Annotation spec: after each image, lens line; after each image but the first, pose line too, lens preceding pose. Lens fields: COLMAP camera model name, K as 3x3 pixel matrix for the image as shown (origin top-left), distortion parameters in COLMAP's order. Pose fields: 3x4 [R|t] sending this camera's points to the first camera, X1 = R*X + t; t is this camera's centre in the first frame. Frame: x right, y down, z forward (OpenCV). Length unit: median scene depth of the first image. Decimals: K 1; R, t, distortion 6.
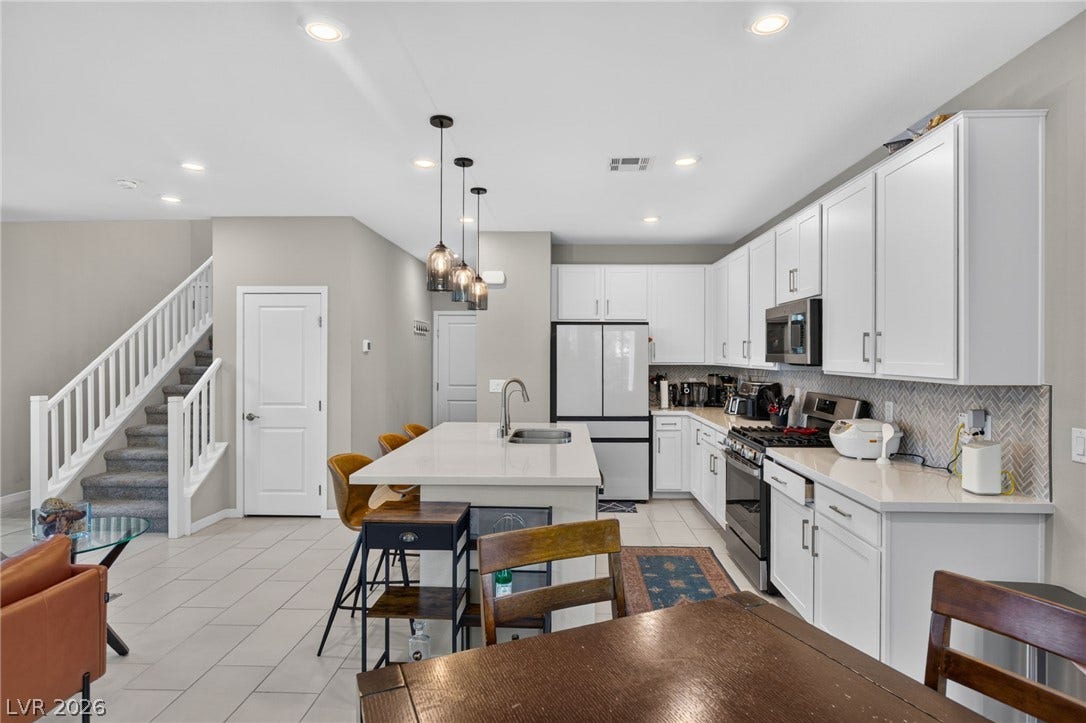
lens RADIAL K [[563.6, 0, 546.5], [0, 563.6, 359.6], [0, 0, 1]] dist [0.003217, 0.000262]
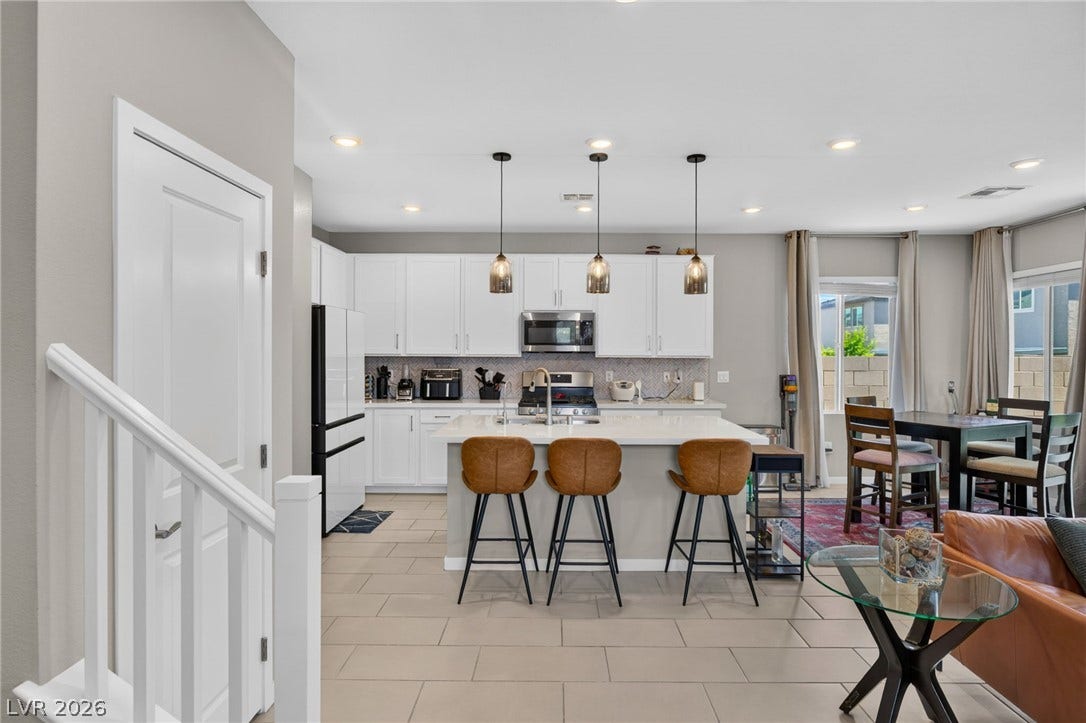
lens RADIAL K [[563.6, 0, 547.8], [0, 563.6, 353.6], [0, 0, 1]] dist [0.003217, 0.000262]
pose [[-0.013006, -0.013272, 0.999827, -1.414484], [0.004733, 0.999900, 0.013334, -0.012132], [-0.999904, 0.004905, -0.012942, 1.342595]]
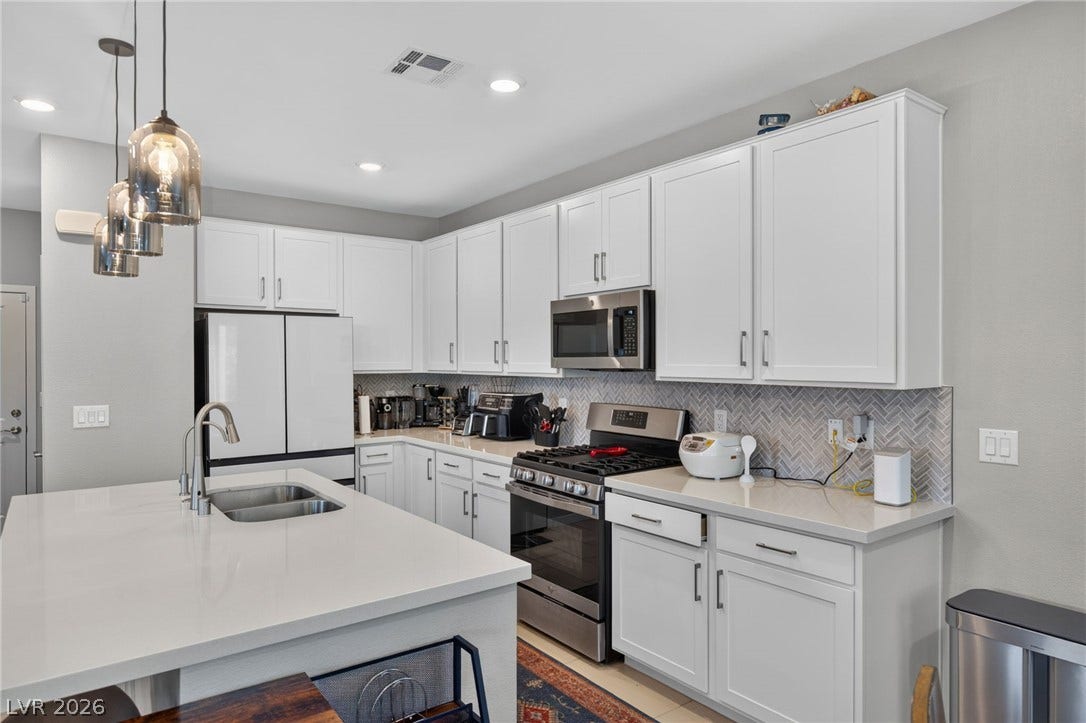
lens RADIAL K [[658.4, 0, 541.6], [0, 658.4, 364.7], [0, 0, 1]] dist [0.001241, -0.000610]
pose [[0.780180, -0.009588, 0.625482, -0.285429], [0.011119, 0.999937, 0.001460, -0.002071], [-0.625457, 0.005816, 0.780237, 0.397680]]
